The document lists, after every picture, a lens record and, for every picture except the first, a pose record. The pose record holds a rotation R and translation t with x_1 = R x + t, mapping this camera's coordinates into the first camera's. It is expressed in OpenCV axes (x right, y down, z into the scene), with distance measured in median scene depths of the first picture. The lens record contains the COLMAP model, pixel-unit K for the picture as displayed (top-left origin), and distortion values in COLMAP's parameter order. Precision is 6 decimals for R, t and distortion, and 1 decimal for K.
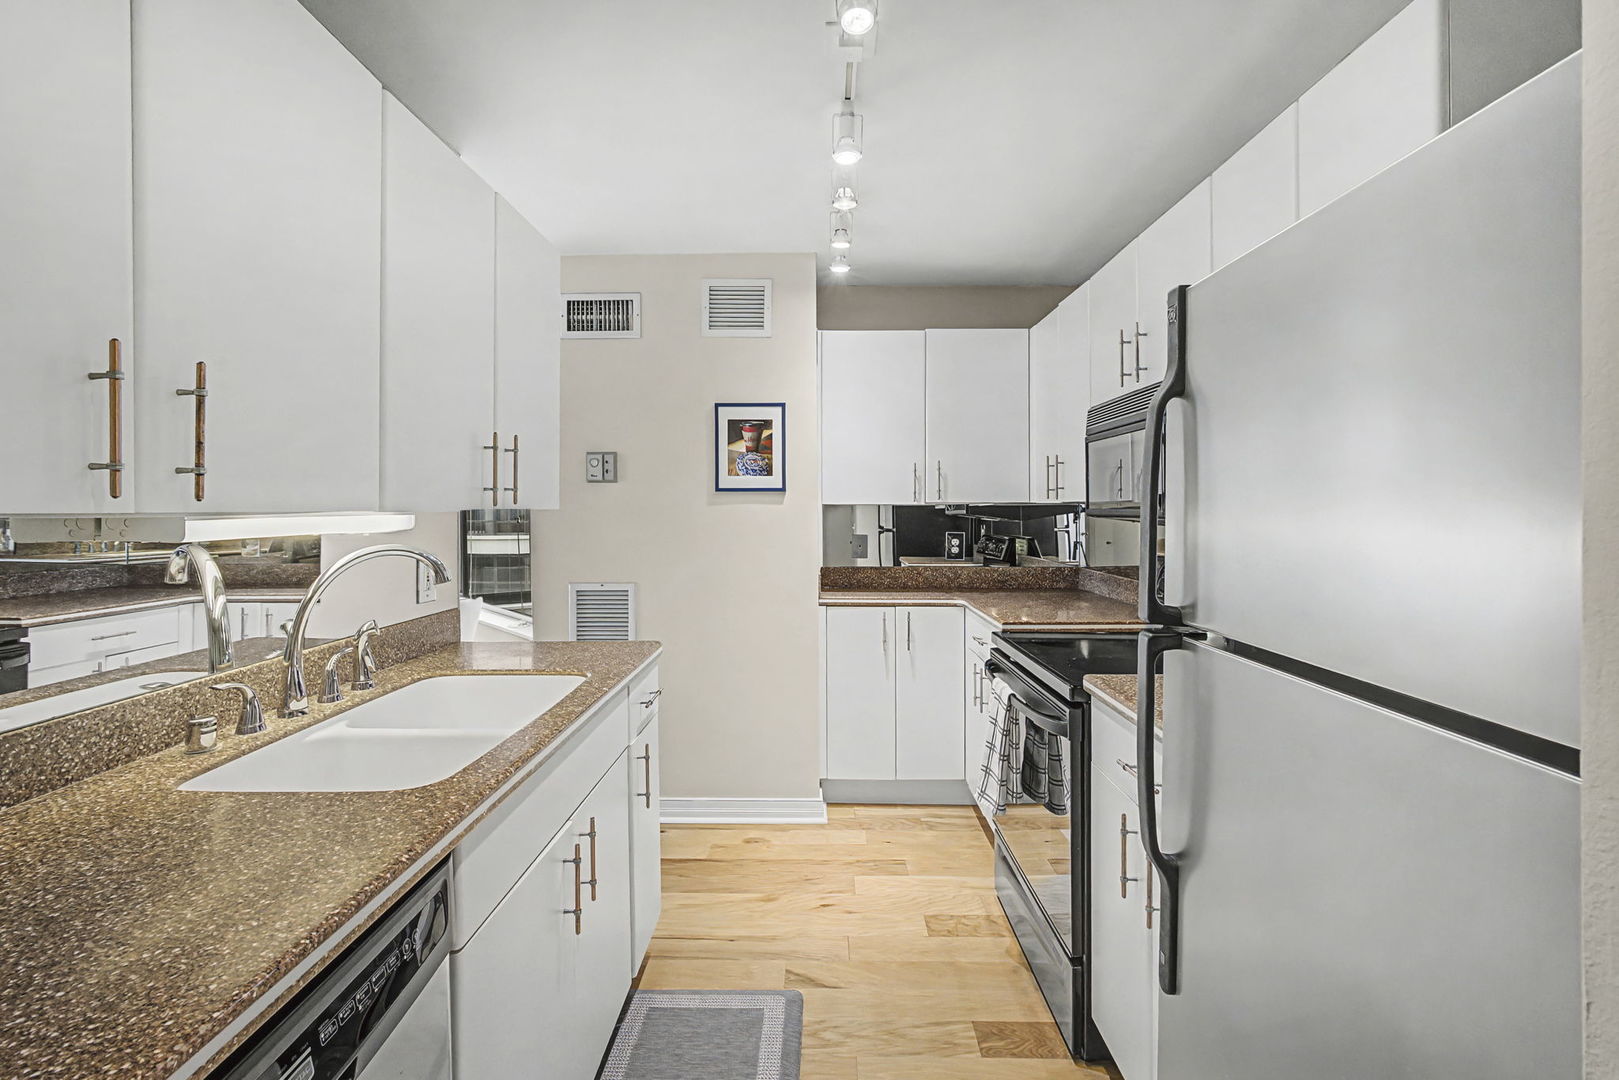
lens RADIAL K [[702.9, 0, 807.5], [0, 702.9, 488.9], [0, 0, 1]] dist [0.001751, 0.004596]
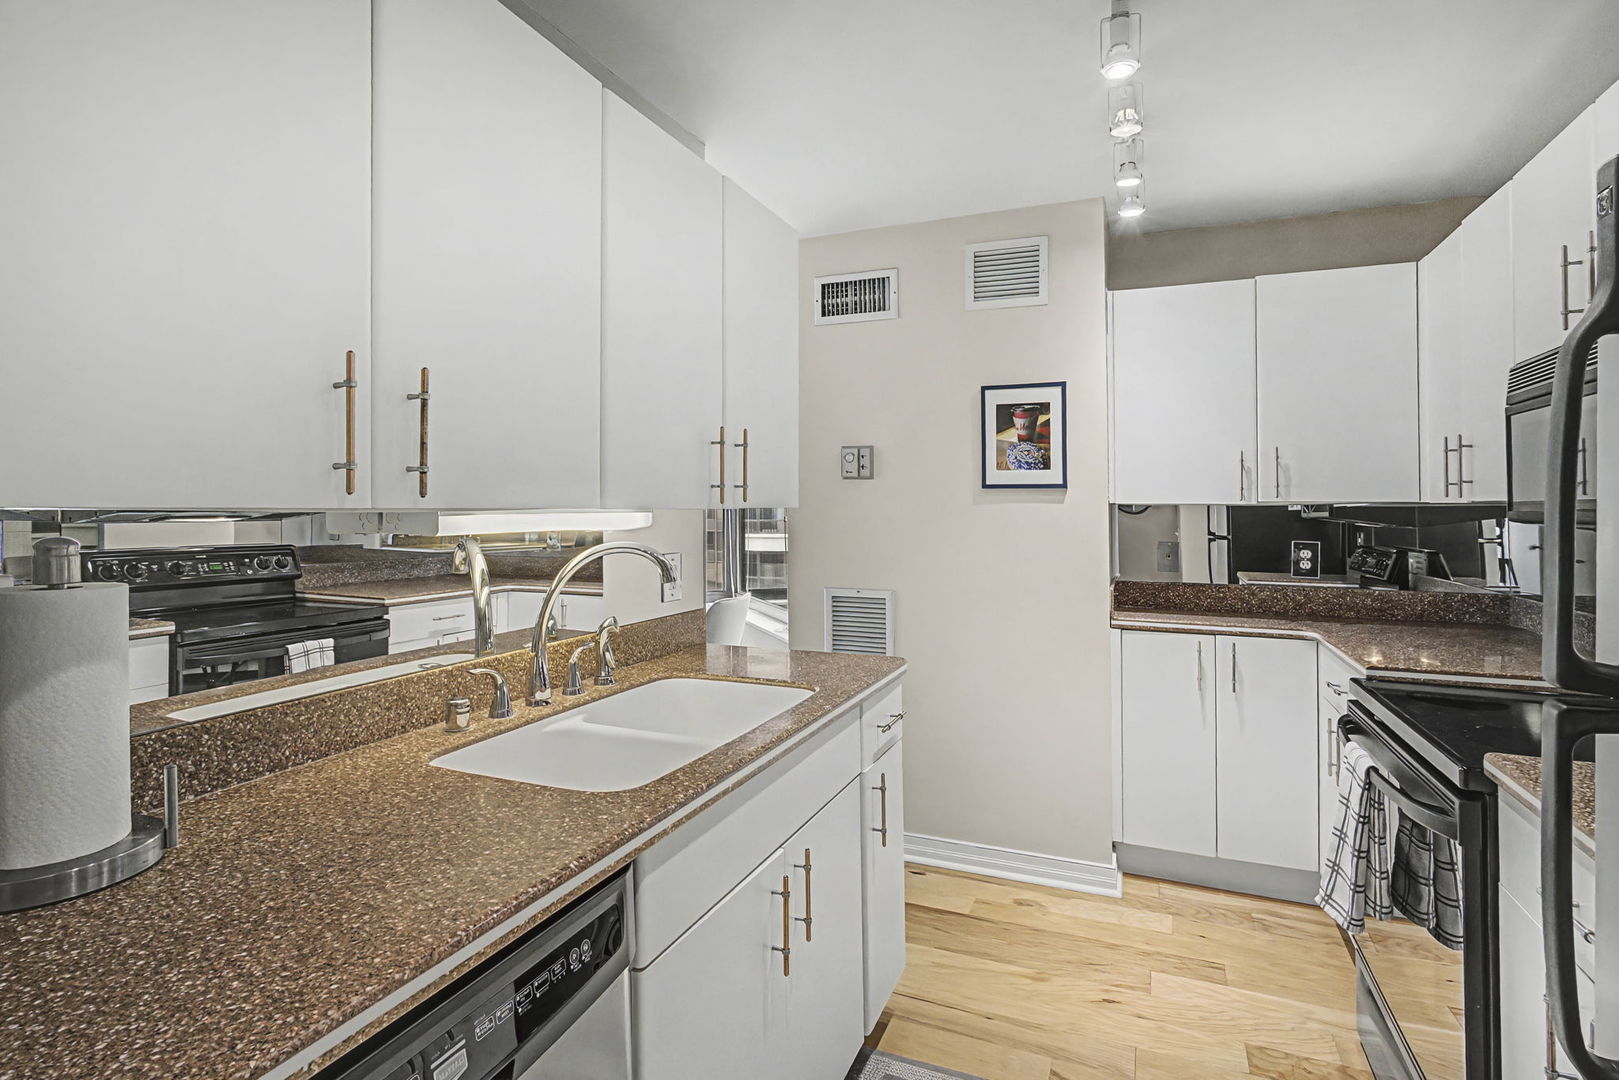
lens RADIAL K [[790.1, 0, 828.3], [0, 790.1, 482.3], [0, 0, 1]] dist [0.002074, 0.000381]
pose [[0.934371, -0.007079, -0.356231, 0.048652], [0.005142, 0.999966, -0.006383, 0.001703], [0.356265, 0.004132, 0.934376, 0.033874]]
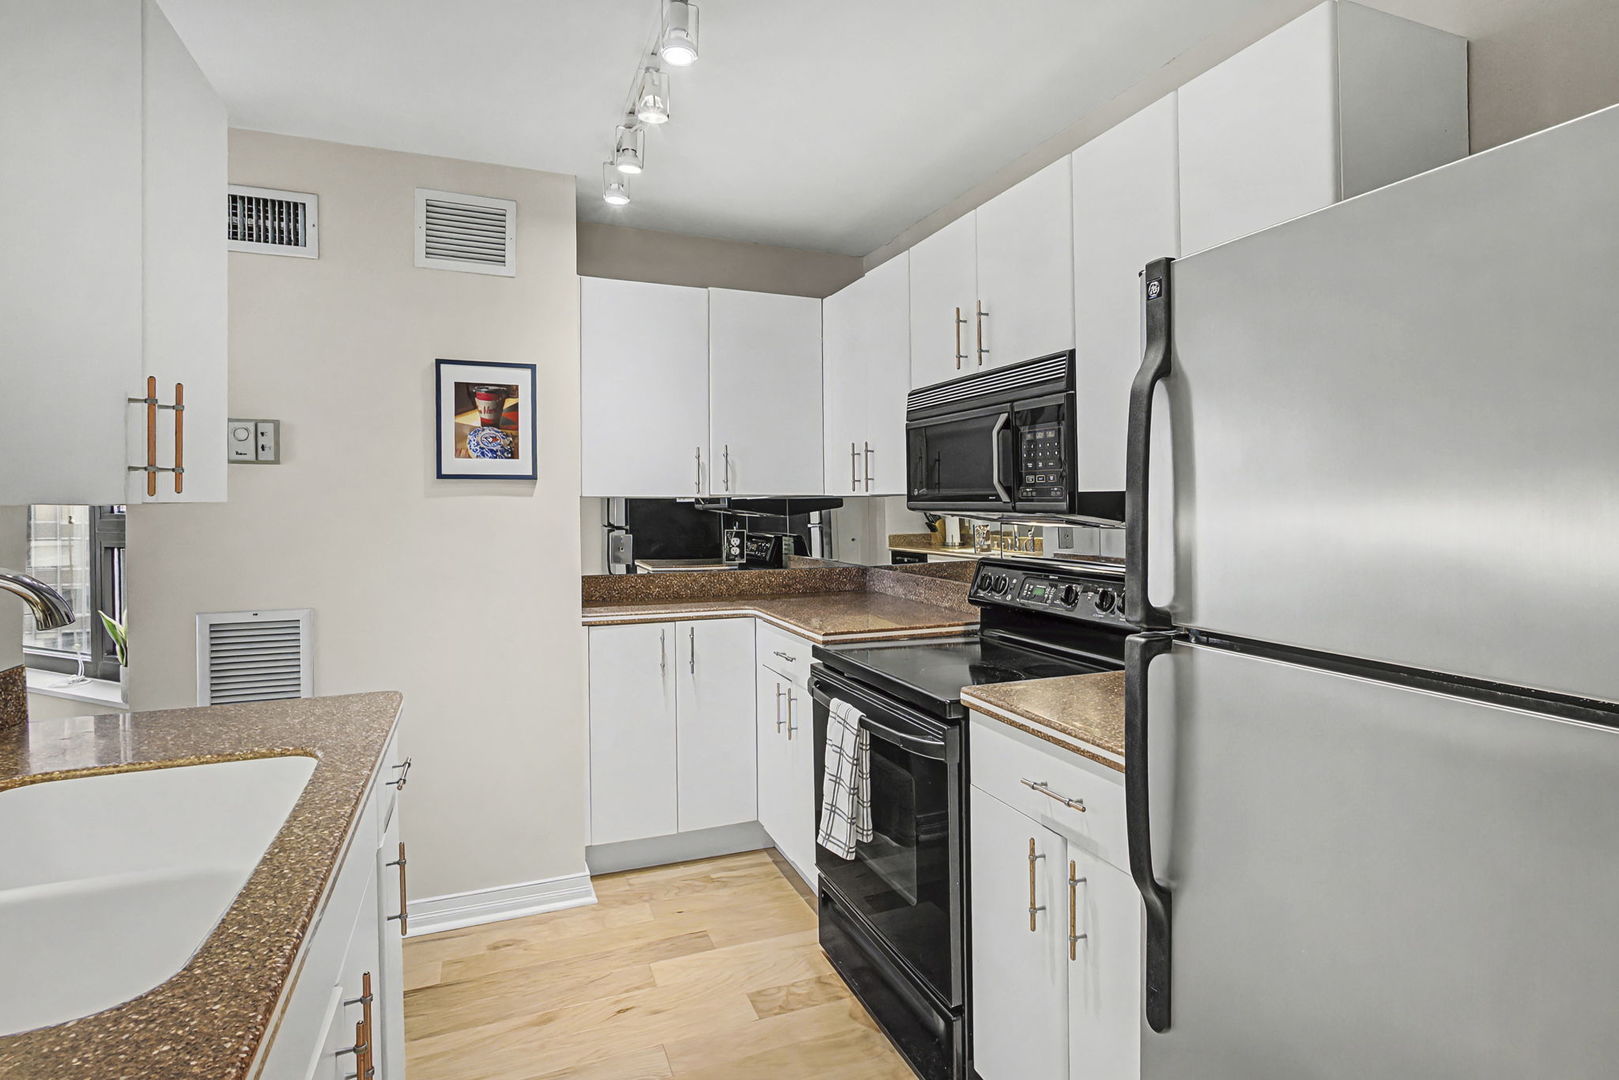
lens RADIAL K [[813.9, 0, 808.7], [0, 813.9, 478.9], [0, 0, 1]] dist [-0.001782, 0.000248]
pose [[0.922515, 0.010728, 0.385812, -0.127777], [-0.010102, 0.999942, -0.003650, 0.003836], [-0.385829, -0.000530, 0.922570, 0.083694]]
